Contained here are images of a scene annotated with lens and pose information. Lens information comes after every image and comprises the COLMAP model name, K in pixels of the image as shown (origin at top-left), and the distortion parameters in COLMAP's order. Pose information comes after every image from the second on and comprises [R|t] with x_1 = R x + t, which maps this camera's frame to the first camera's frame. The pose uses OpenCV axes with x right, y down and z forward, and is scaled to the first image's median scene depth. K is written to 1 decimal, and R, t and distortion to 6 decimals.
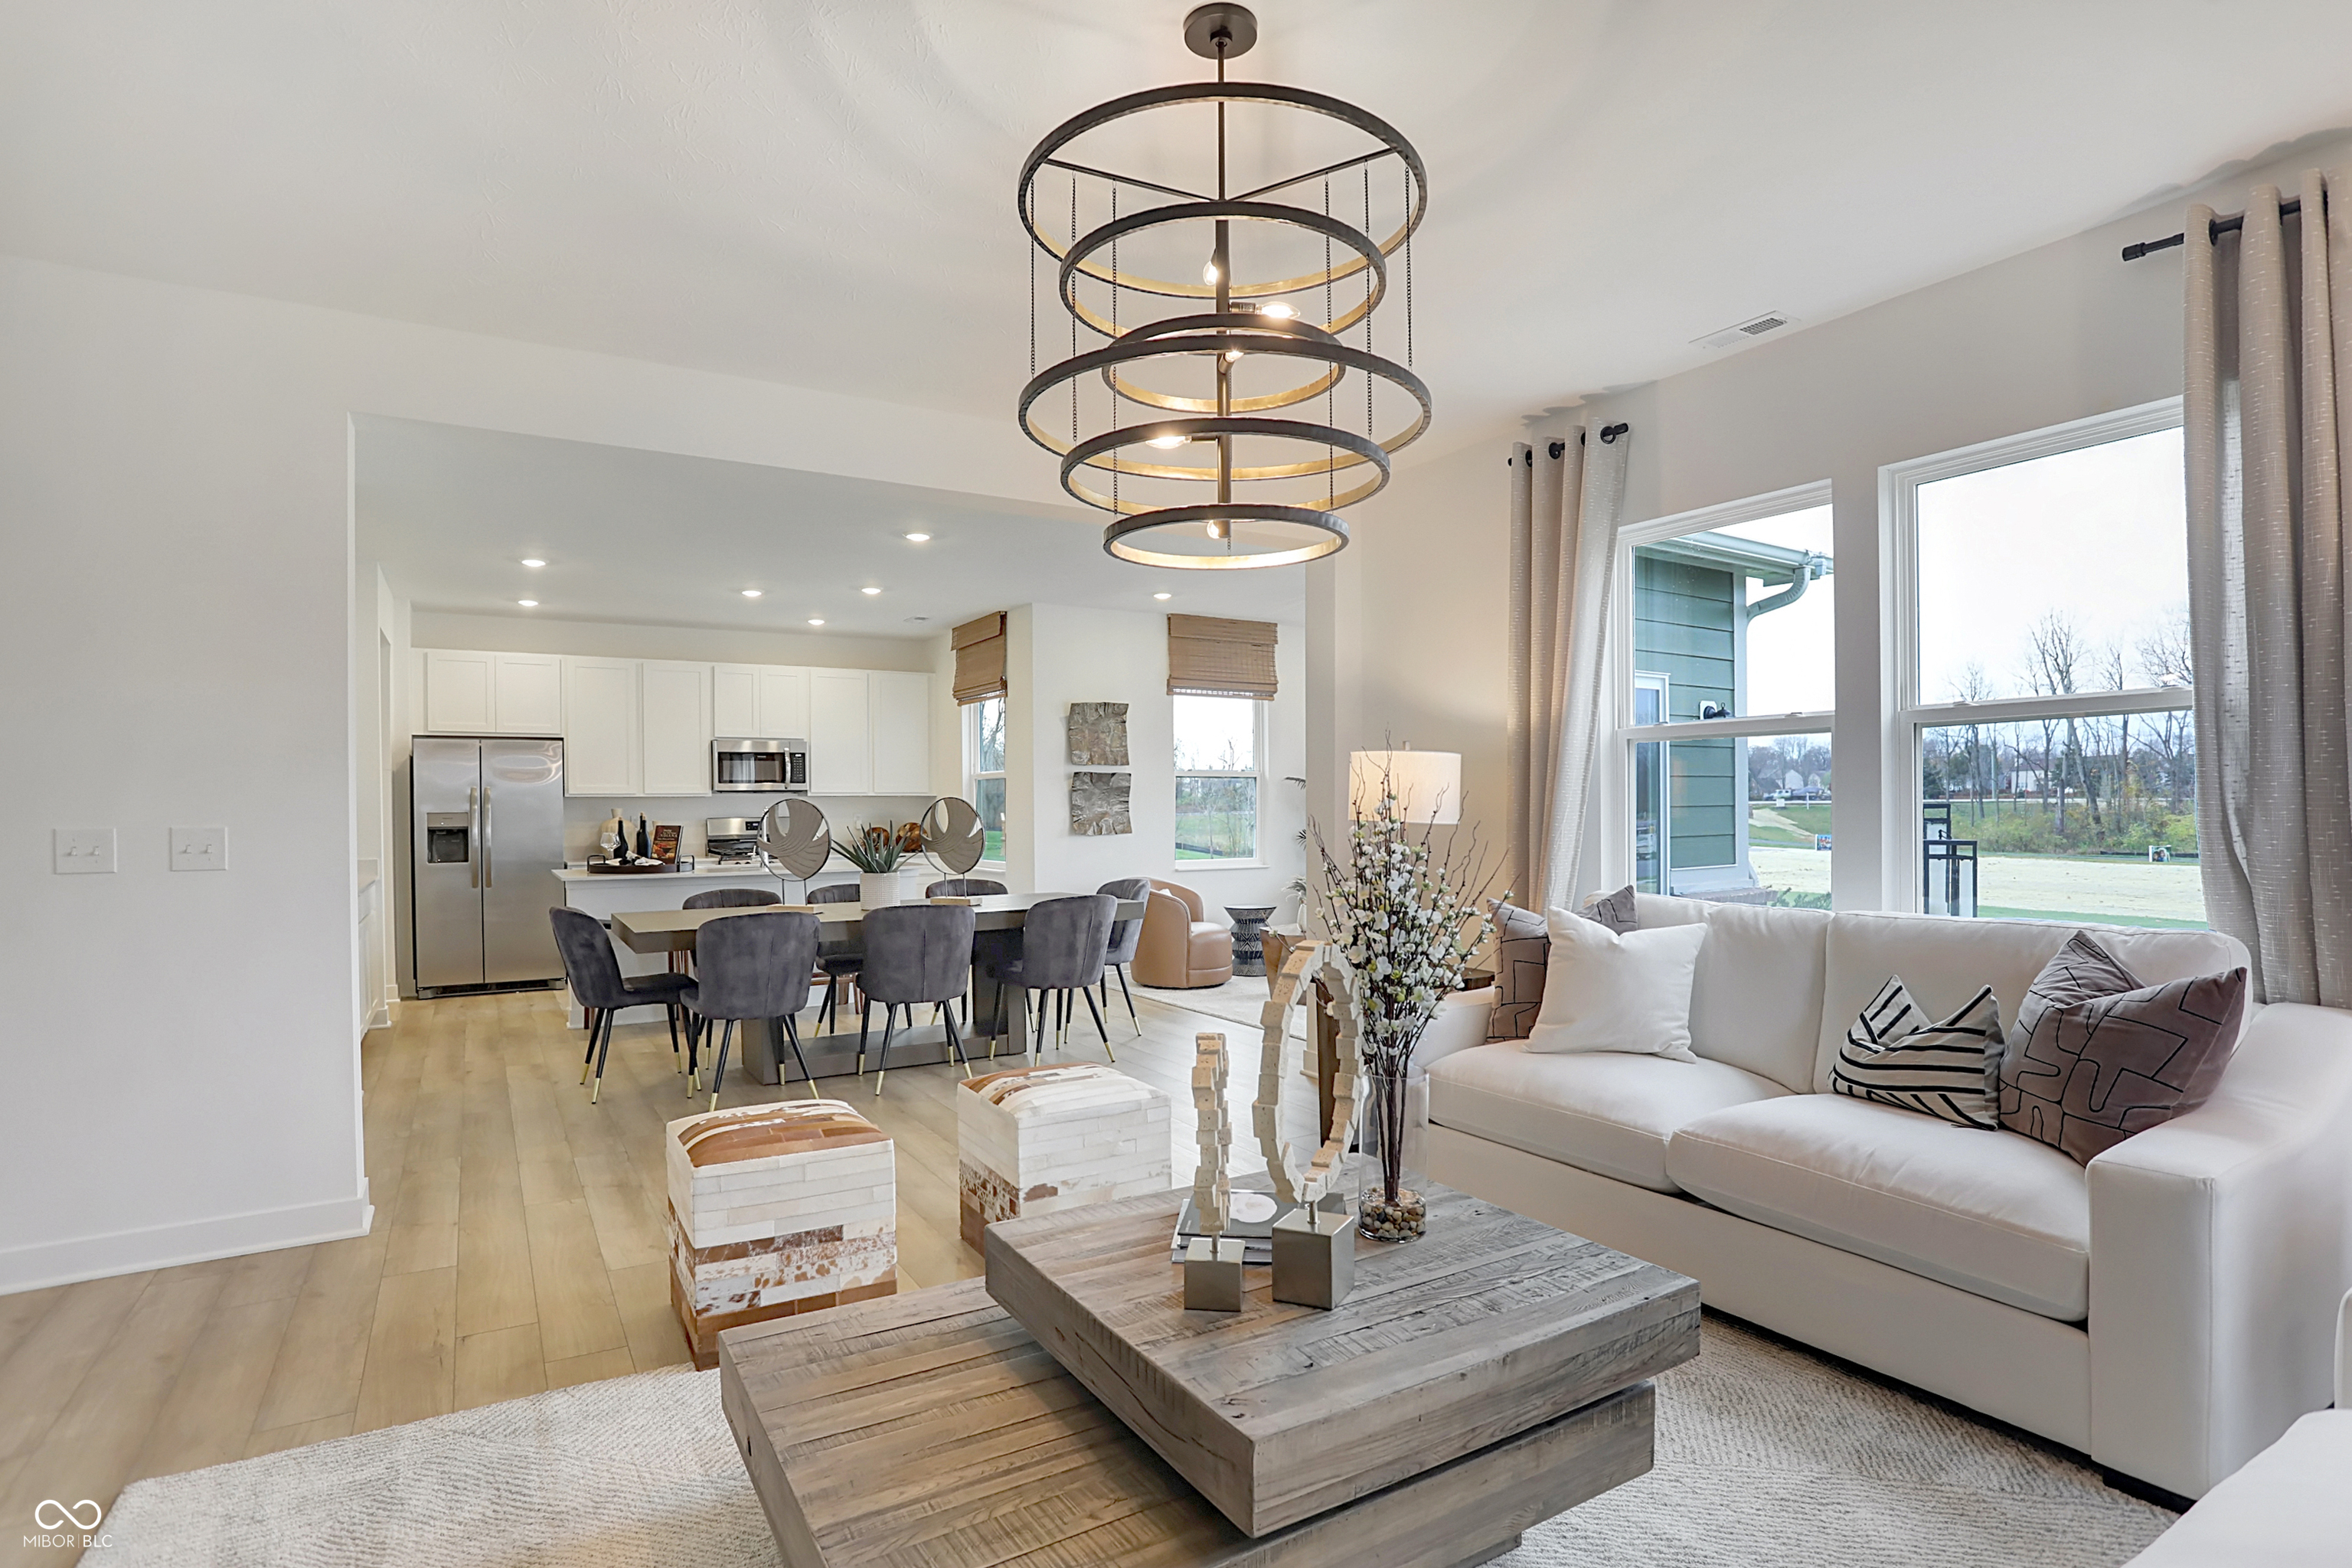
lens RADIAL K [[1219.9, 0, 1146.3], [0, 1219.9, 800.1], [0, 0, 1]] dist [0.021775, 0.001015]
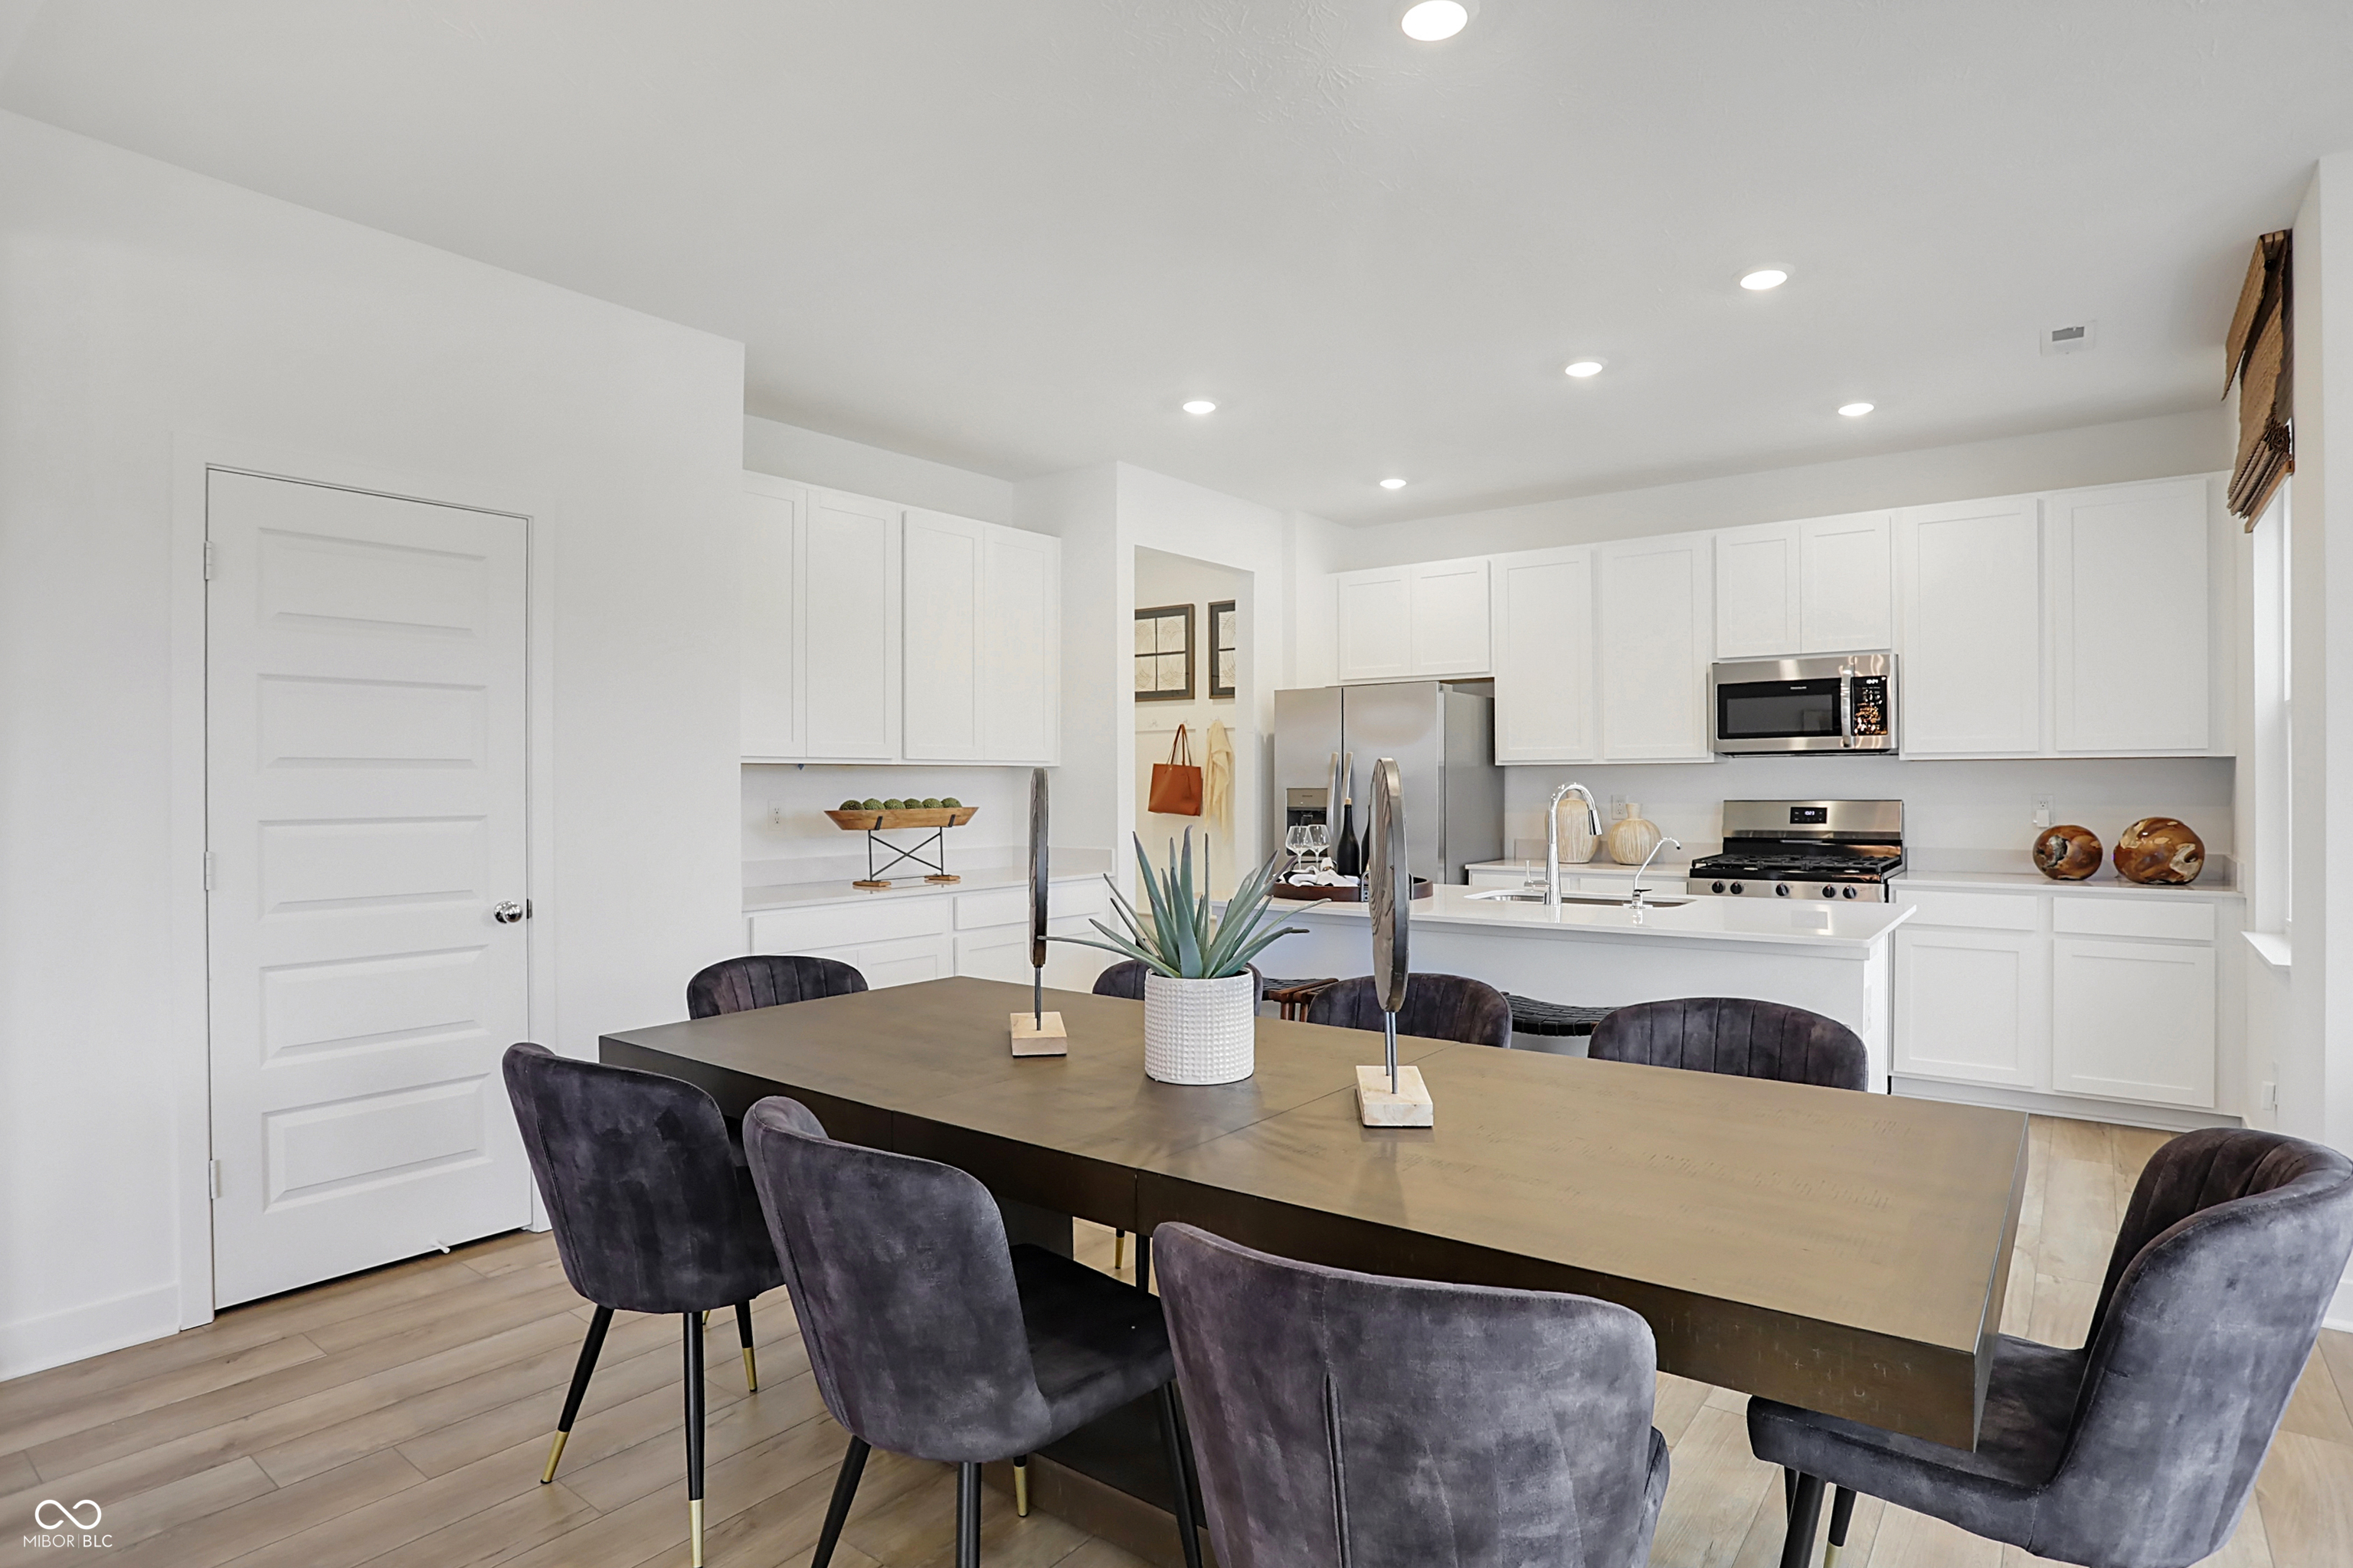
lens RADIAL K [[1223.8, 0, 1176.5], [0, 1223.8, 784.0], [0, 0, 1]] dist [-0.015961, -0.000734]
pose [[0.381904, 0.004228, -0.924192, 0.092192], [0.005122, 0.999964, 0.006691, 0.002336], [0.924188, -0.007289, 0.381869, 0.622839]]
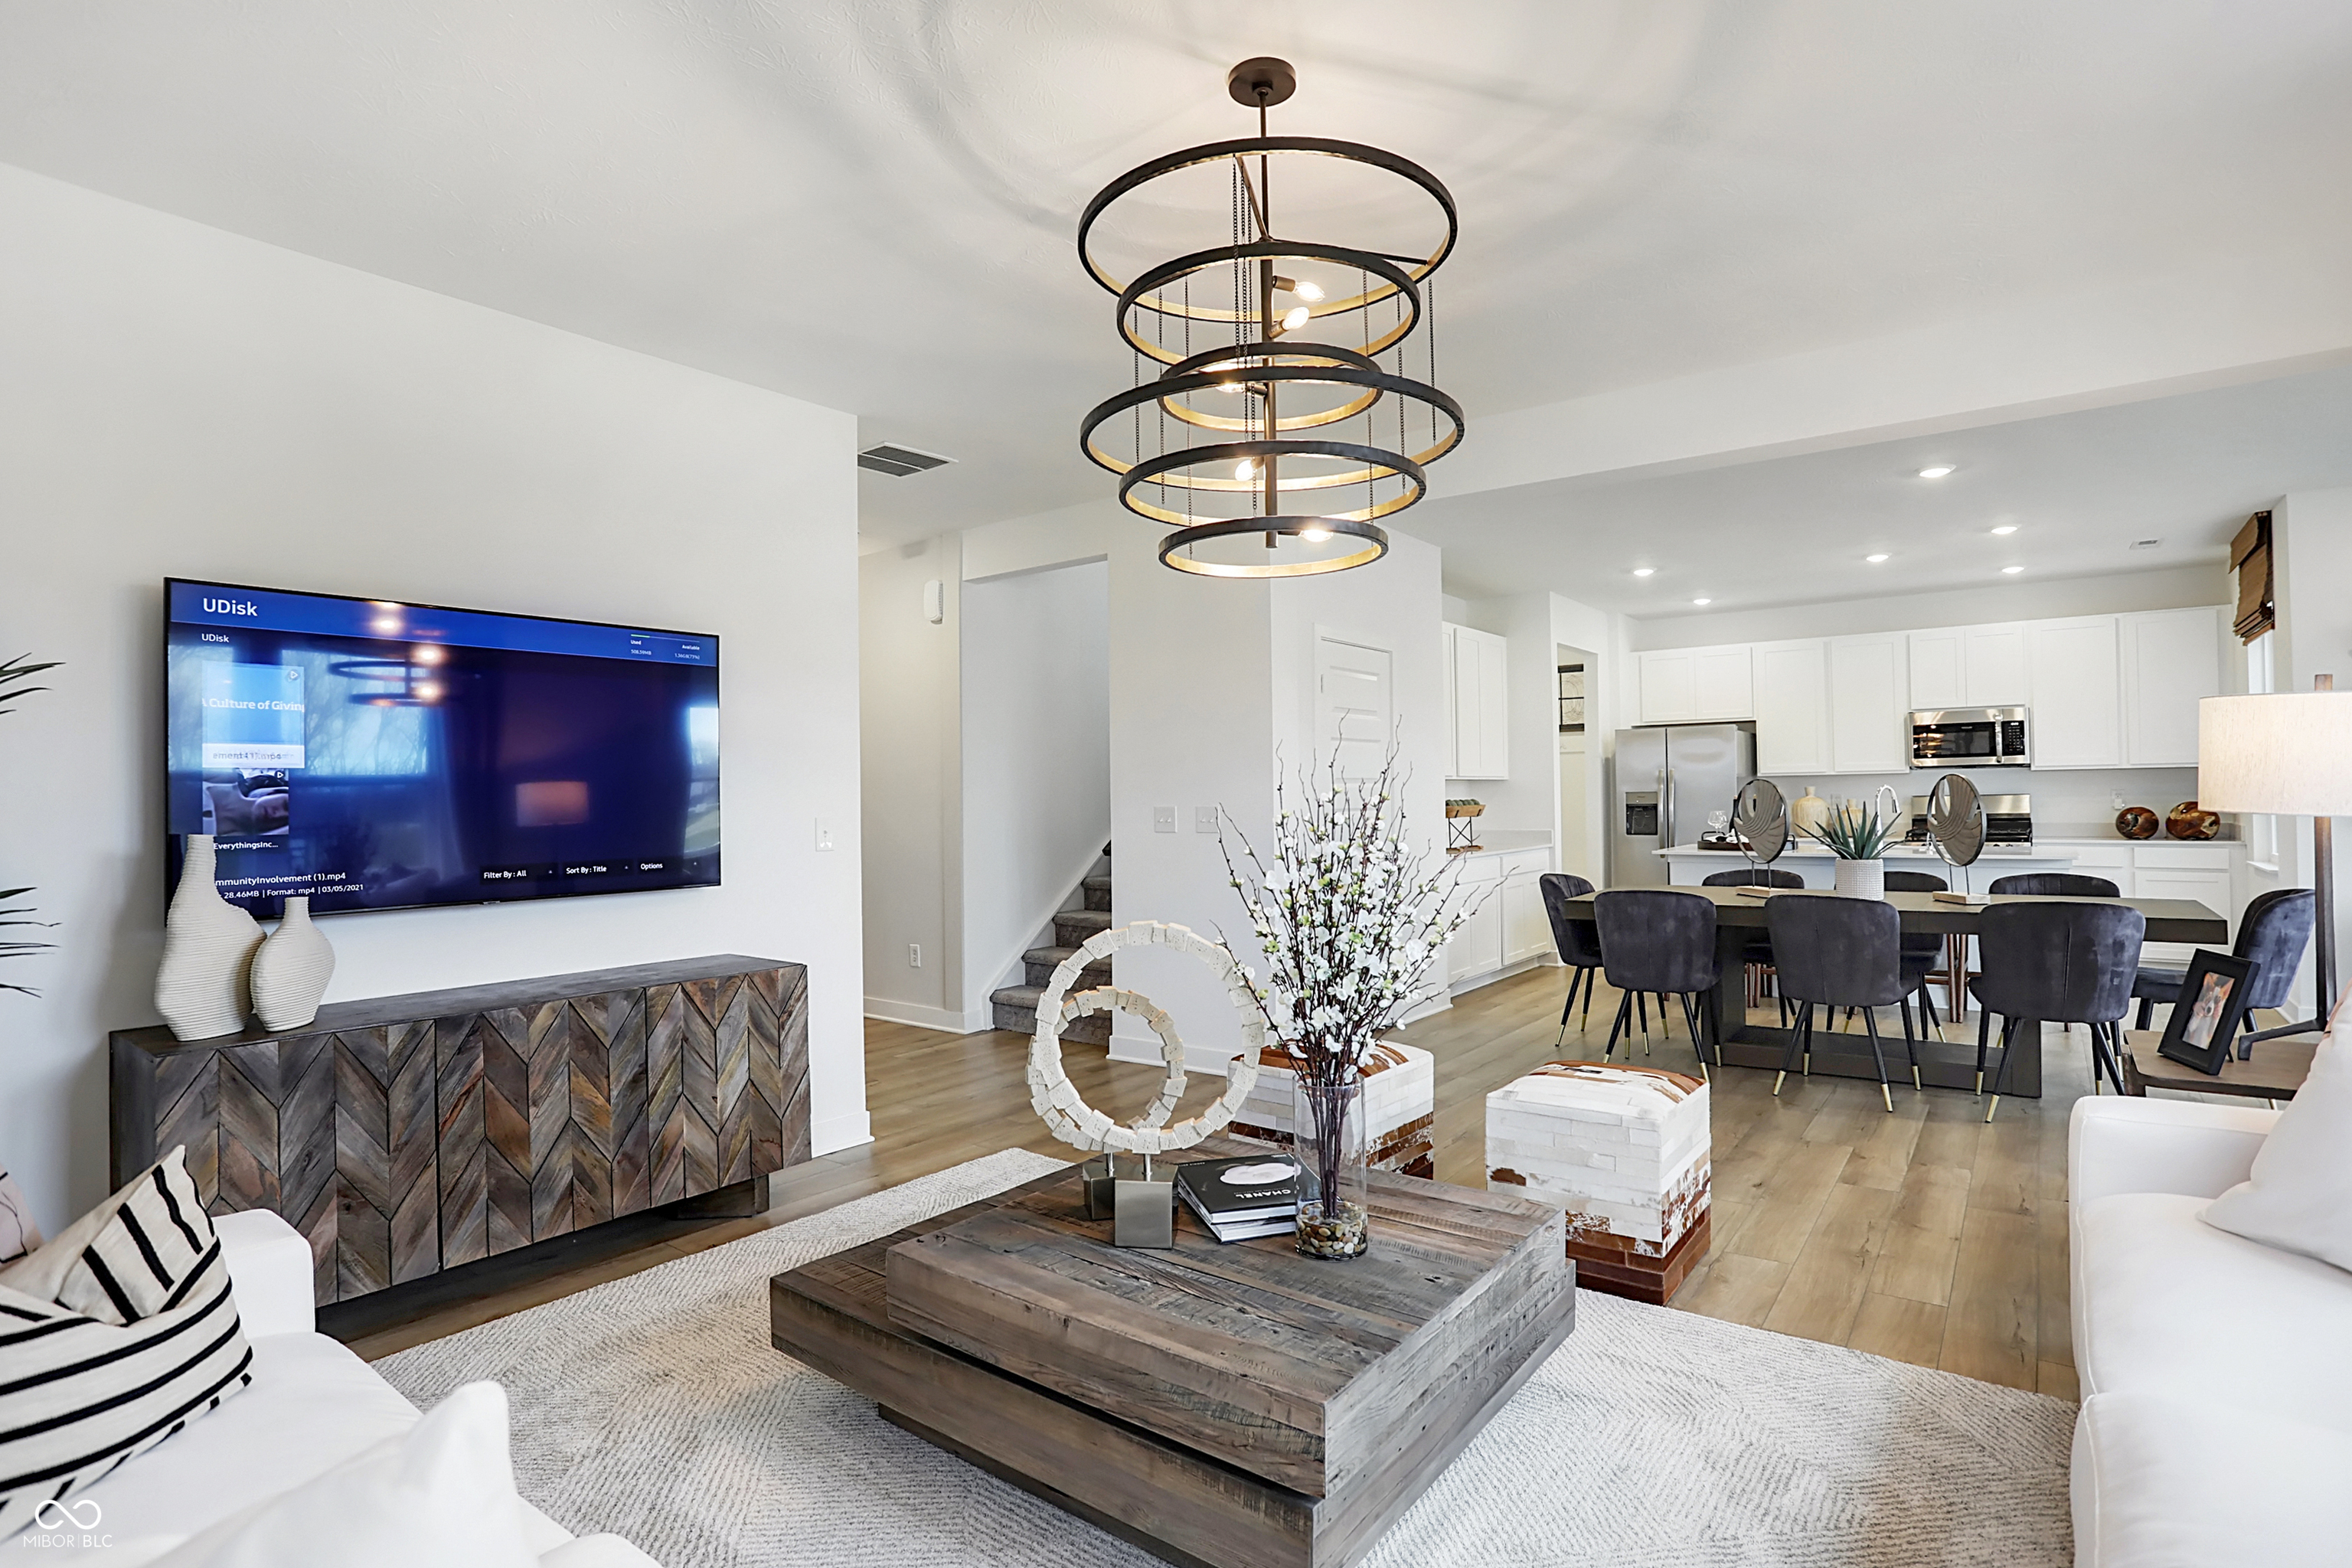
lens RADIAL K [[1167.7, 0, 1172.7], [0, 1167.7, 773.4], [0, 0, 1]] dist [-0.059260, 0.032536]
pose [[0.377010, -0.016425, -0.926063, 0.283659], [0.016322, 0.999805, -0.011088, -0.002091], [0.926065, -0.010934, 0.377205, 0.160450]]
